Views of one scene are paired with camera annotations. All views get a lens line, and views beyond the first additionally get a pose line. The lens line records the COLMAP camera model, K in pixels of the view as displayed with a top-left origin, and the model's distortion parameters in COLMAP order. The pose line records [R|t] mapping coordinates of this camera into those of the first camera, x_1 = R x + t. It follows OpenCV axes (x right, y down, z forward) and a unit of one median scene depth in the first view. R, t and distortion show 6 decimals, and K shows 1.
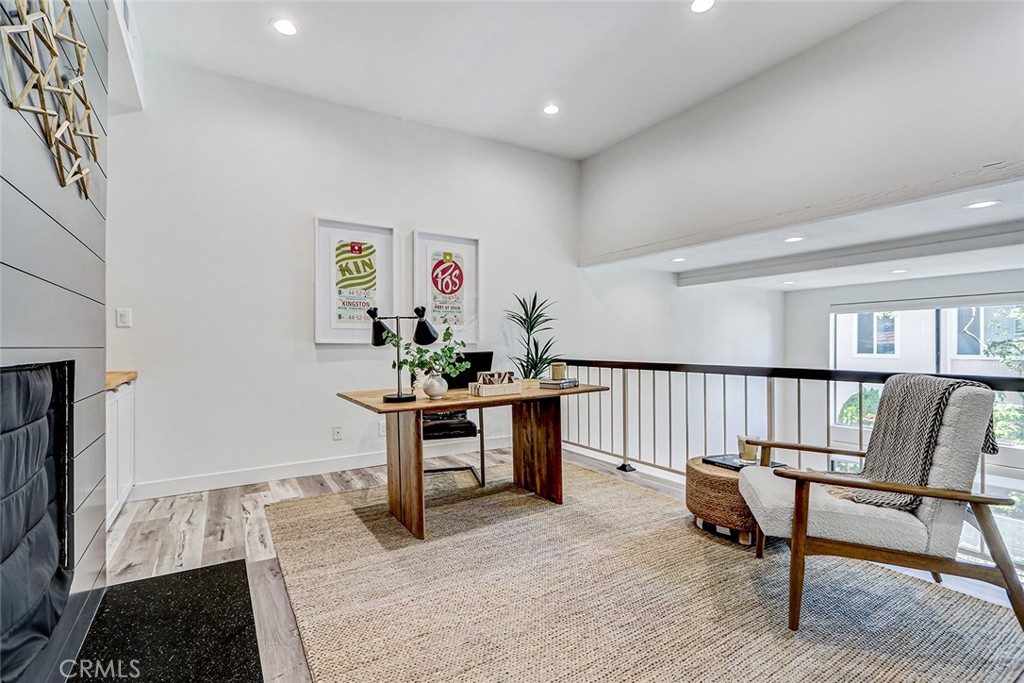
lens RADIAL K [[468.7, 0, 512.8], [0, 468.7, 344.7], [0, 0, 1]] dist [0.003429, -0.001550]
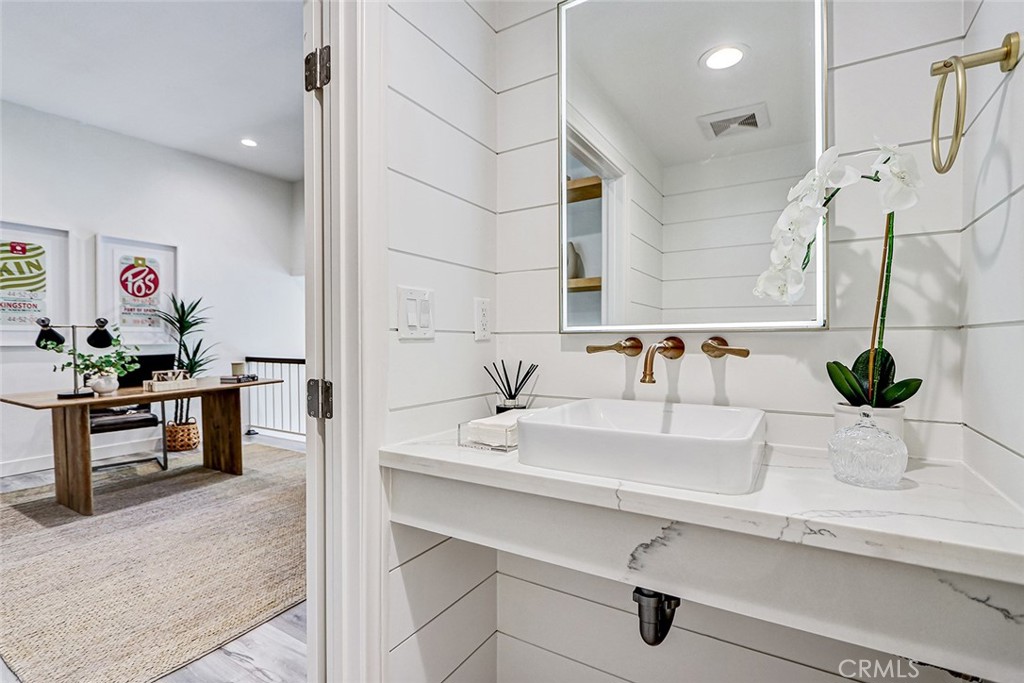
lens RADIAL K [[468.7, 0, 514.1], [0, 468.7, 341.0], [0, 0, 1]] dist [0.003429, -0.001550]
pose [[0.891490, 0.000036, 0.453041, 0.166290], [-0.002820, 0.999981, 0.005468, -0.023378], [-0.453032, -0.006152, 0.891473, -0.395655]]
